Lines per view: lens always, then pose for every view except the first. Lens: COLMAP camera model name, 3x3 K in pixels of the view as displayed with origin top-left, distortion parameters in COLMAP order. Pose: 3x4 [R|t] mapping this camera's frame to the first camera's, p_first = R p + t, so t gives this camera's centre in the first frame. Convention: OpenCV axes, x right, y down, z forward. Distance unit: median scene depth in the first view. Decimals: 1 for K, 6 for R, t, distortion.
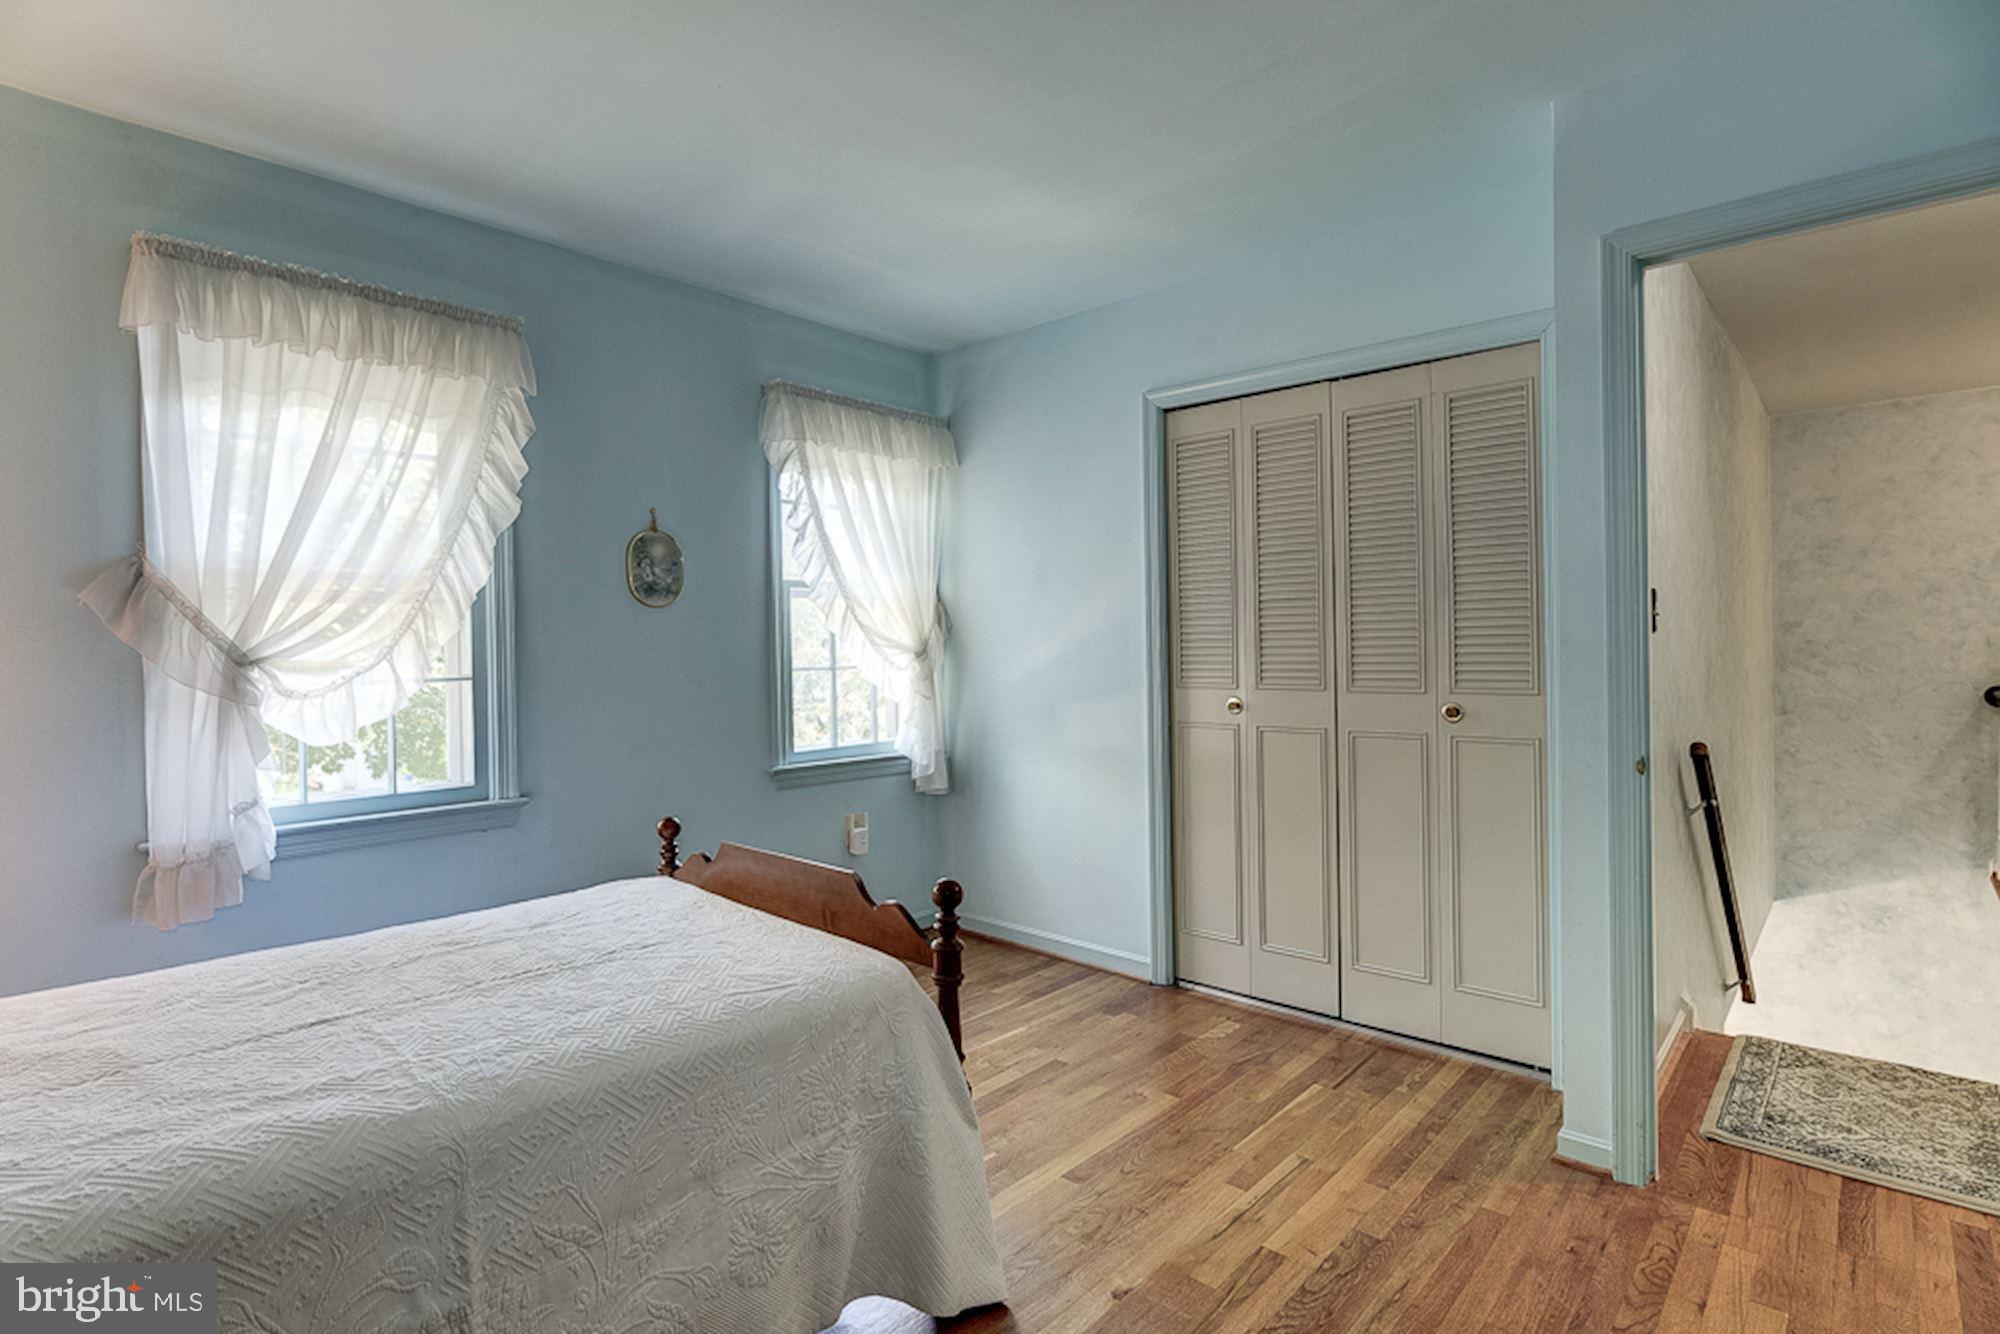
lens RADIAL K [[993.4, 0, 991.1], [0, 993.4, 655.1], [0, 0, 1]] dist [-0.002605, -0.000595]
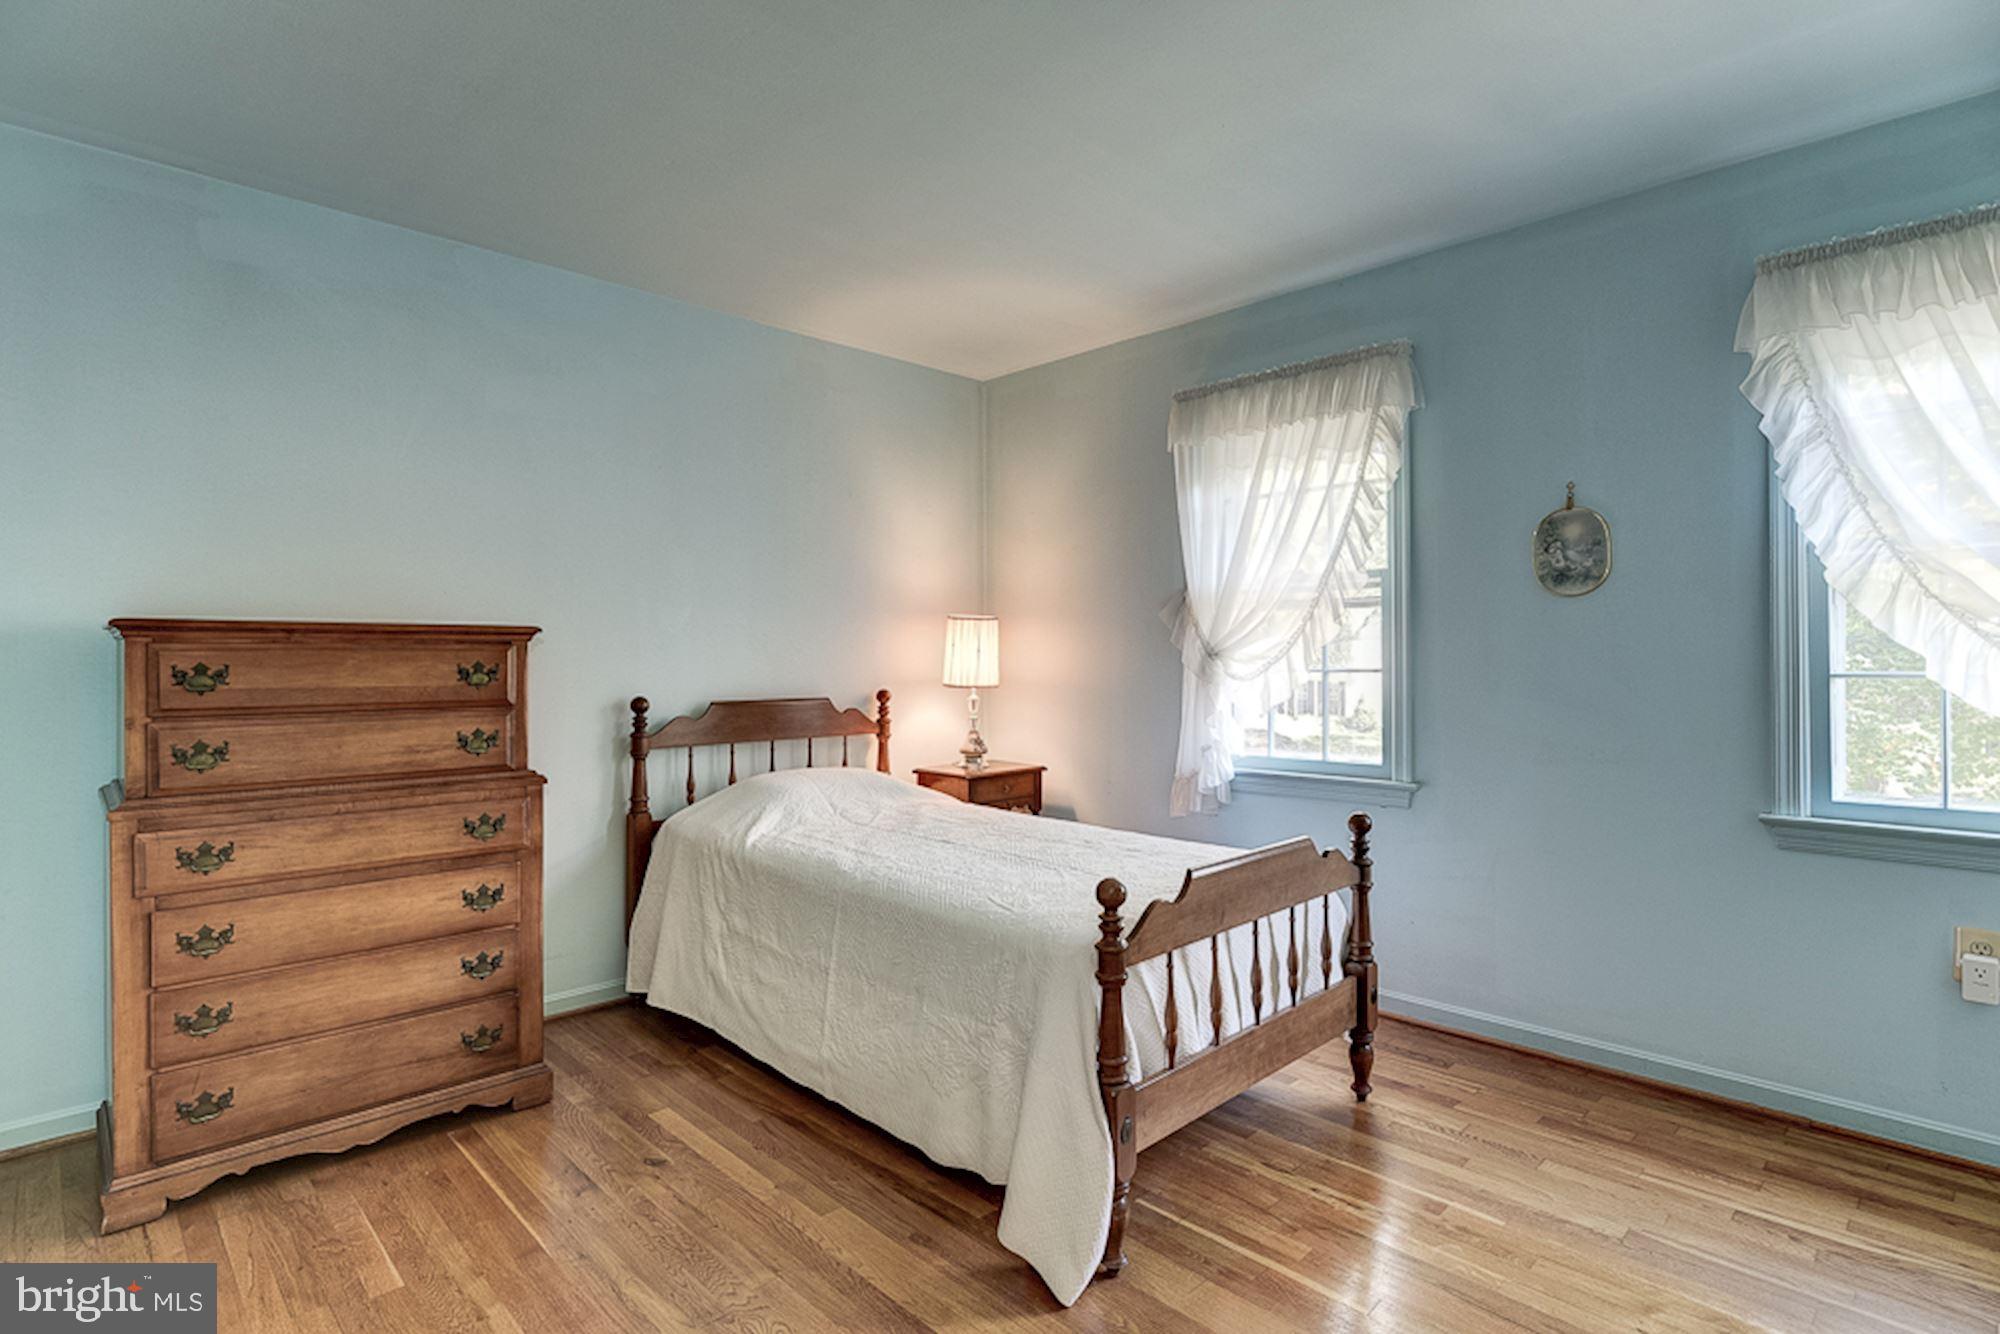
lens RADIAL K [[993.4, 0, 991.1], [0, 993.4, 655.1], [0, 0, 1]] dist [-0.002605, -0.000595]
pose [[-0.062478, 0.011519, -0.997980, 0.647068], [-0.004224, 0.999921, 0.011806, -0.005879], [0.998037, 0.004953, -0.062425, 0.637011]]
